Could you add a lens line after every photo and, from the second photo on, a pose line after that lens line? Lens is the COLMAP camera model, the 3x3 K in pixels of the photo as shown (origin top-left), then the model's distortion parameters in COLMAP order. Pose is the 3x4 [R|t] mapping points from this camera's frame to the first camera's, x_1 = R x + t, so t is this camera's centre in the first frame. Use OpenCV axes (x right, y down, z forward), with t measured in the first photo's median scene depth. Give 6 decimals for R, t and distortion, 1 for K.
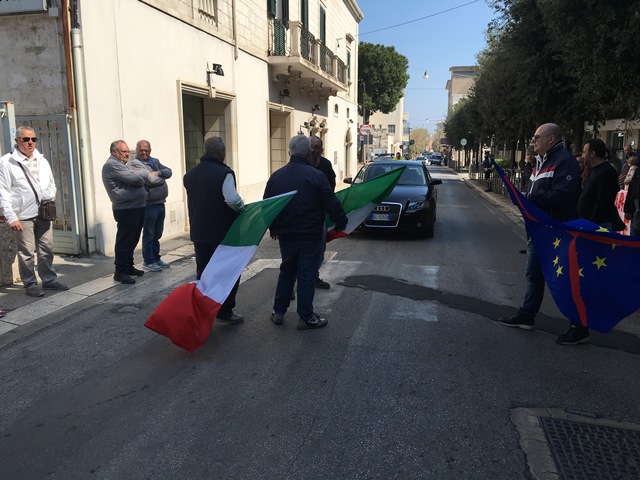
lens RADIAL K [[548.0, 0, 320.0], [0, 548.0, 240.0], [0, 0, 1]] dist [0.085189, -0.127616]
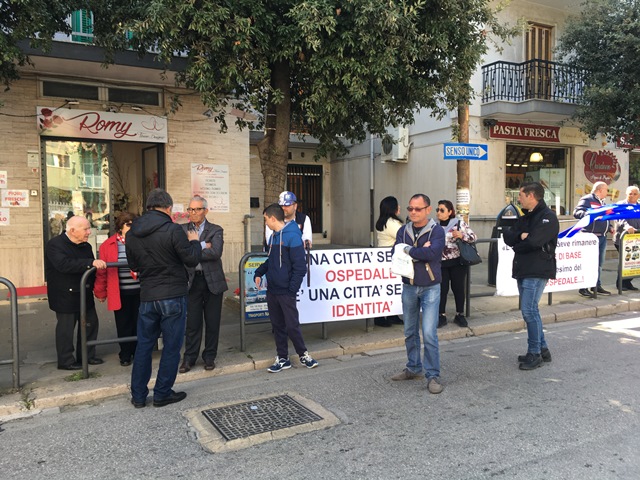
lens RADIAL K [[556.2, 0, 320.0], [0, 556.2, 240.0], [0, 0, 1]] dist [0.011576, 0.009039]
pose [[-0.623028, -0.030144, 0.781619, -0.112985], [0.143902, 0.977785, 0.152413, -0.042516], [-0.768849, 0.207434, -0.604849, 0.278180]]
